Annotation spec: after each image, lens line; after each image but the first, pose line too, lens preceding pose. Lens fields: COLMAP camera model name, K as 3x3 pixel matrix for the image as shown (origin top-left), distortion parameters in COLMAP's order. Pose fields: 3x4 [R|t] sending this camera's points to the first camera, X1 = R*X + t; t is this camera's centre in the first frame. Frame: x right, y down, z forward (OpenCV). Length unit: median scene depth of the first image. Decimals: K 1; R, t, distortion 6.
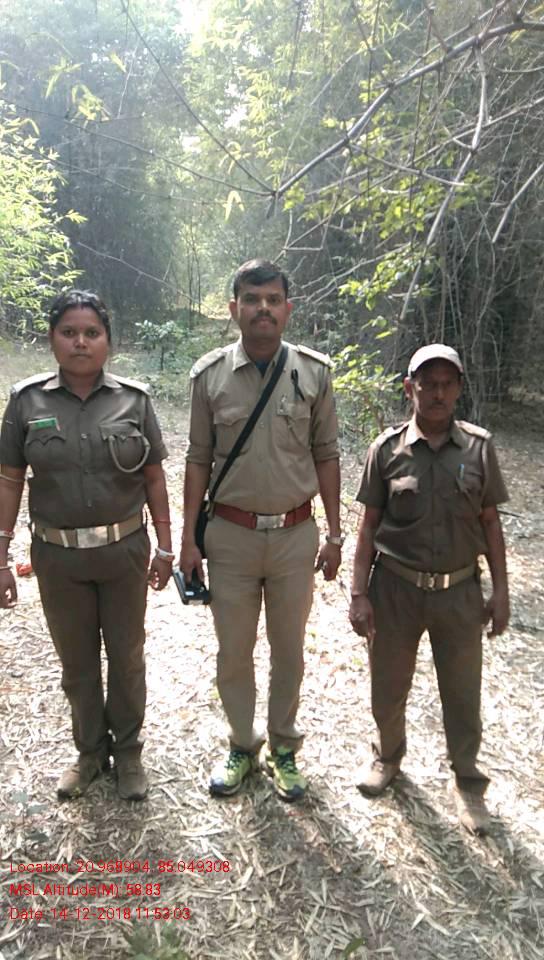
lens RADIAL K [[741.8, 0, 272.0], [0, 741.8, 480.0], [0, 0, 1]] dist [0.119368, -0.249100]
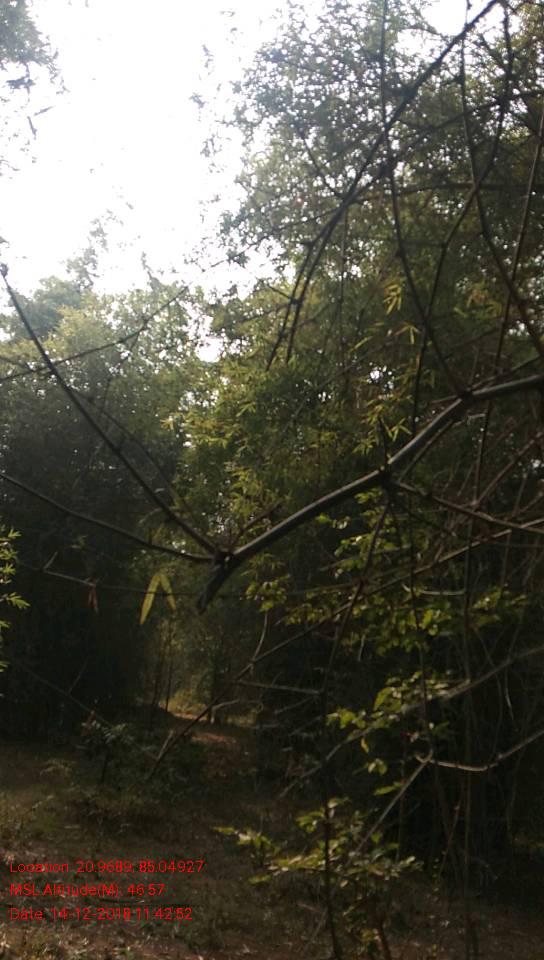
lens RADIAL K [[741.8, 0, 272.0], [0, 741.8, 480.0], [0, 0, 1]] dist [0.119368, -0.249100]
pose [[0.995985, 0.089083, 0.008812, 0.009104], [-0.072717, 0.862544, -0.500730, -0.075791], [-0.052207, 0.498079, 0.865559, 0.221387]]
